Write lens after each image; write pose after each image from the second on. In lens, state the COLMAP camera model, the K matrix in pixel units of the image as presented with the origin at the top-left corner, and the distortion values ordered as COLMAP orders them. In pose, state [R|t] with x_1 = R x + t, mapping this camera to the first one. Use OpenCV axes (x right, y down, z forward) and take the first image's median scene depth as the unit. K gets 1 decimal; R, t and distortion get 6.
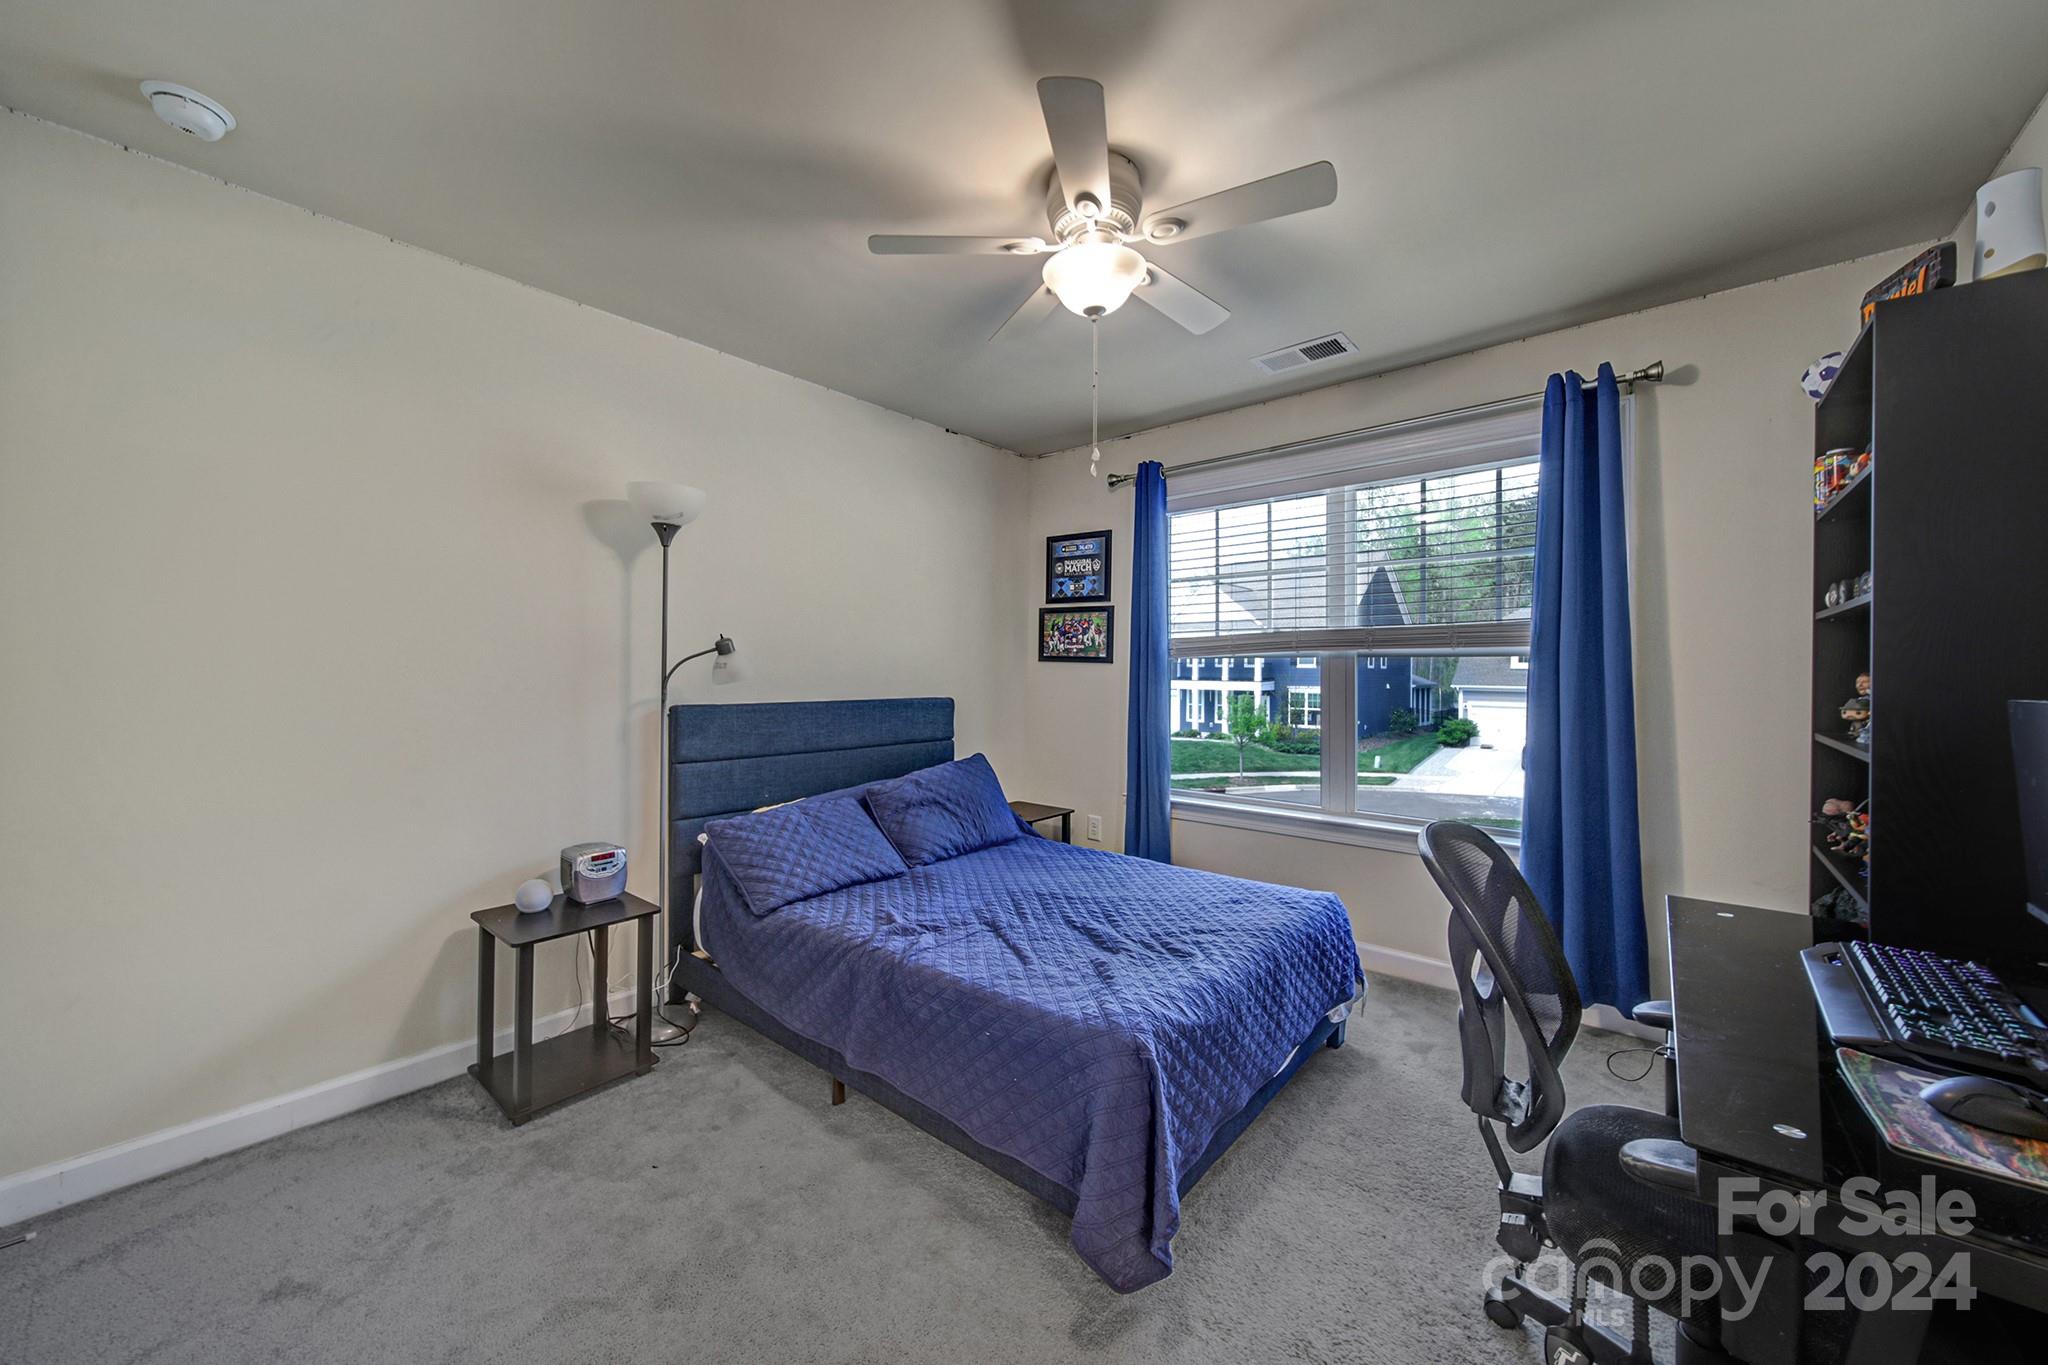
lens RADIAL K [[722.3, 0, 1021.1], [0, 722.3, 672.1], [0, 0, 1]] dist [0.000513, -0.000141]
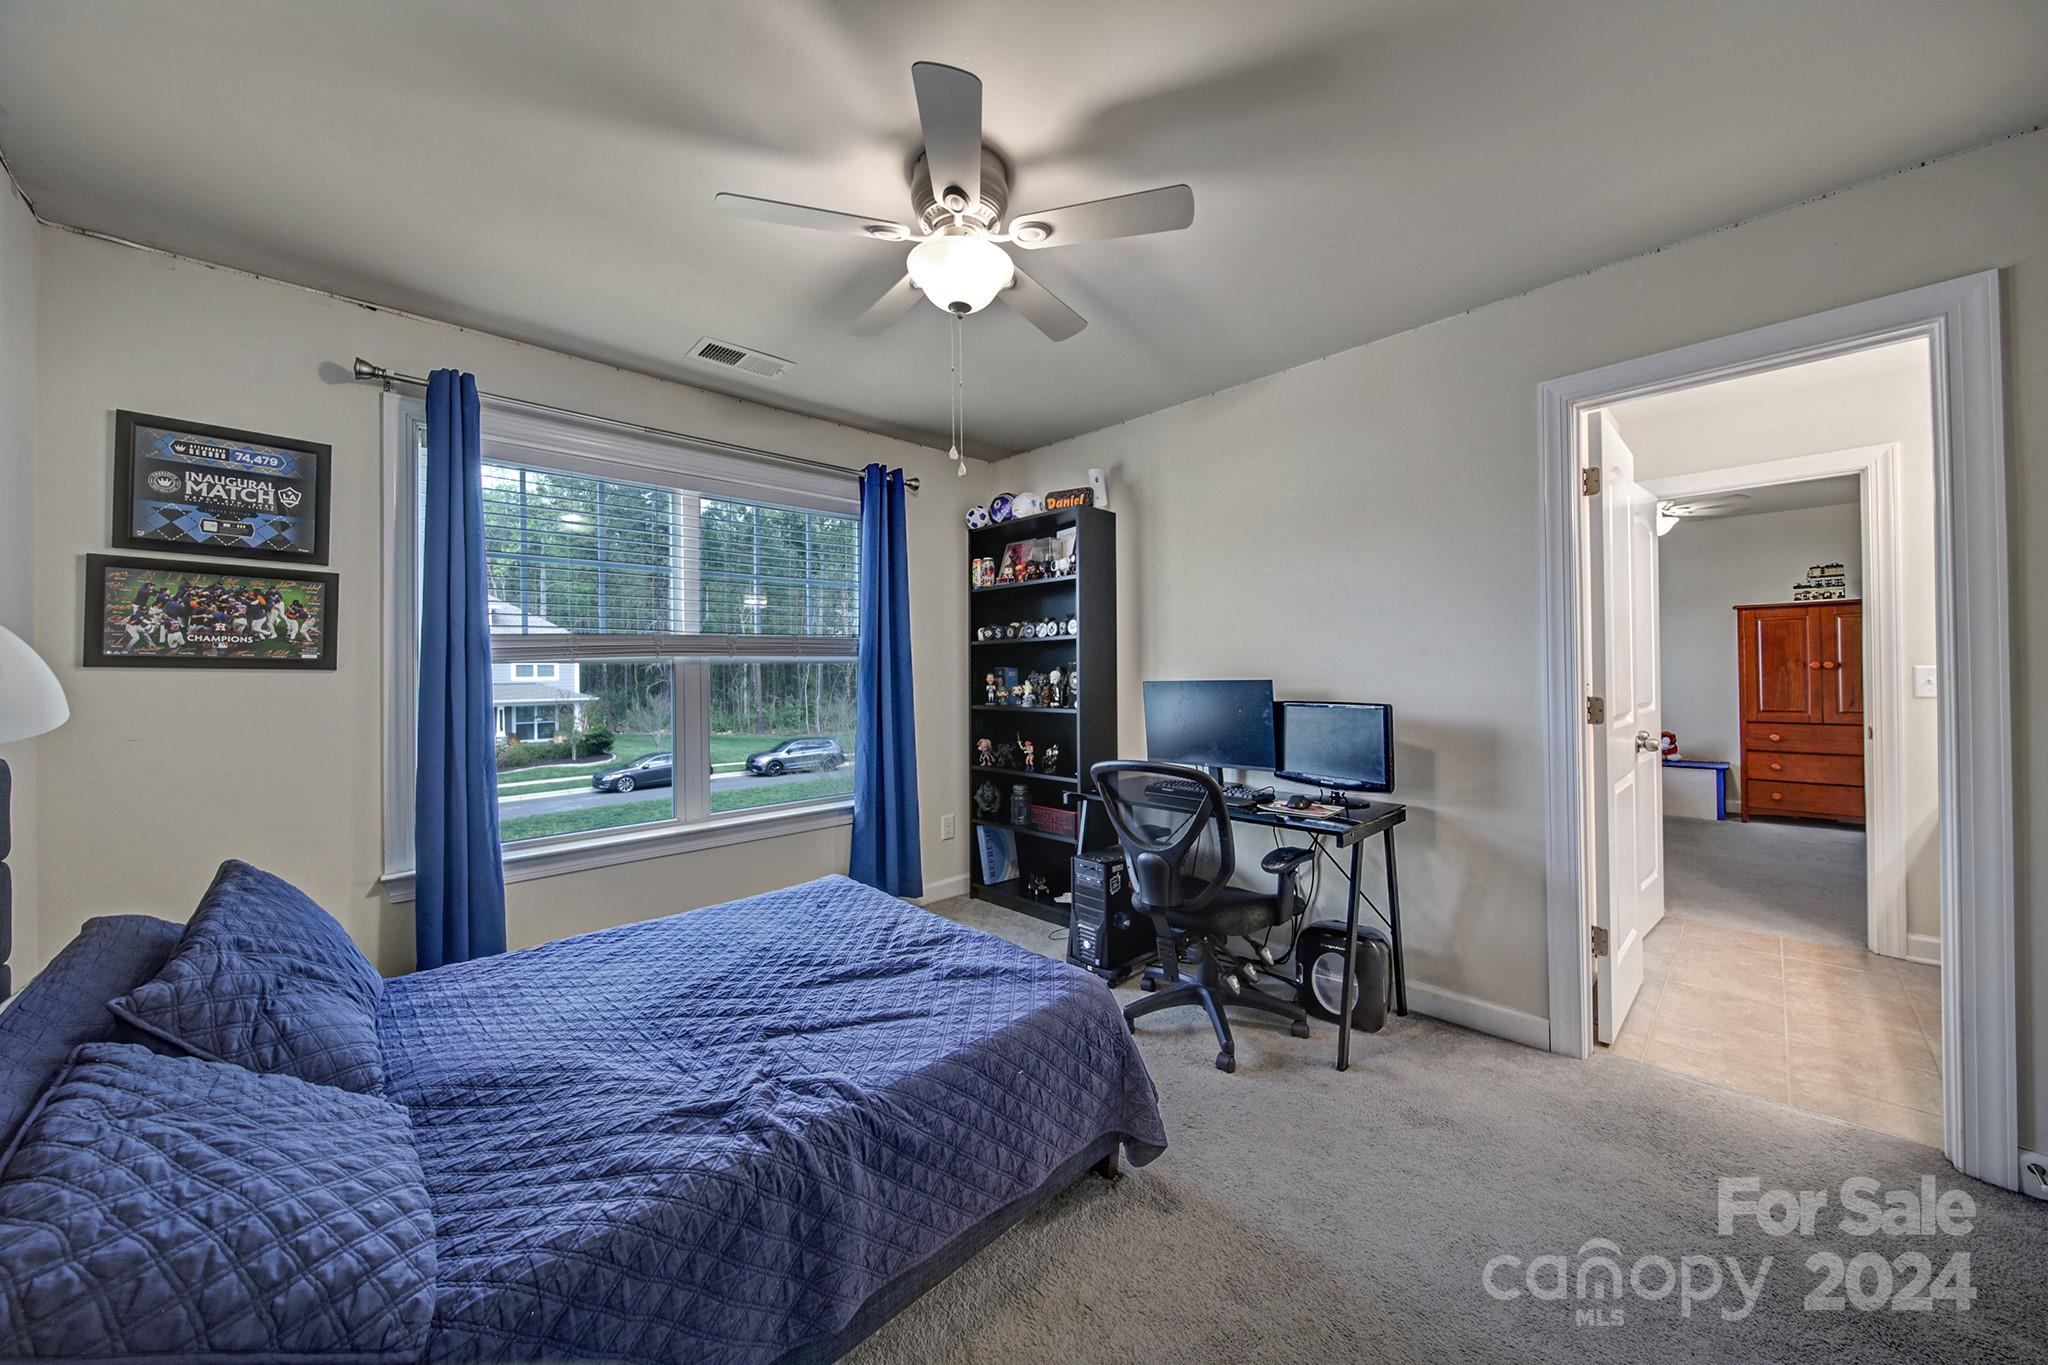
lens RADIAL K [[691.7, 0, 1028.8], [0, 691.7, 665.3], [0, 0, 1]] dist [-0.000708, -0.000152]
pose [[0.114626, 0.001362, 0.993408, -0.373982], [0.016712, 0.999855, -0.003299, -0.004210], [-0.993268, 0.016980, 0.114586, 0.361391]]
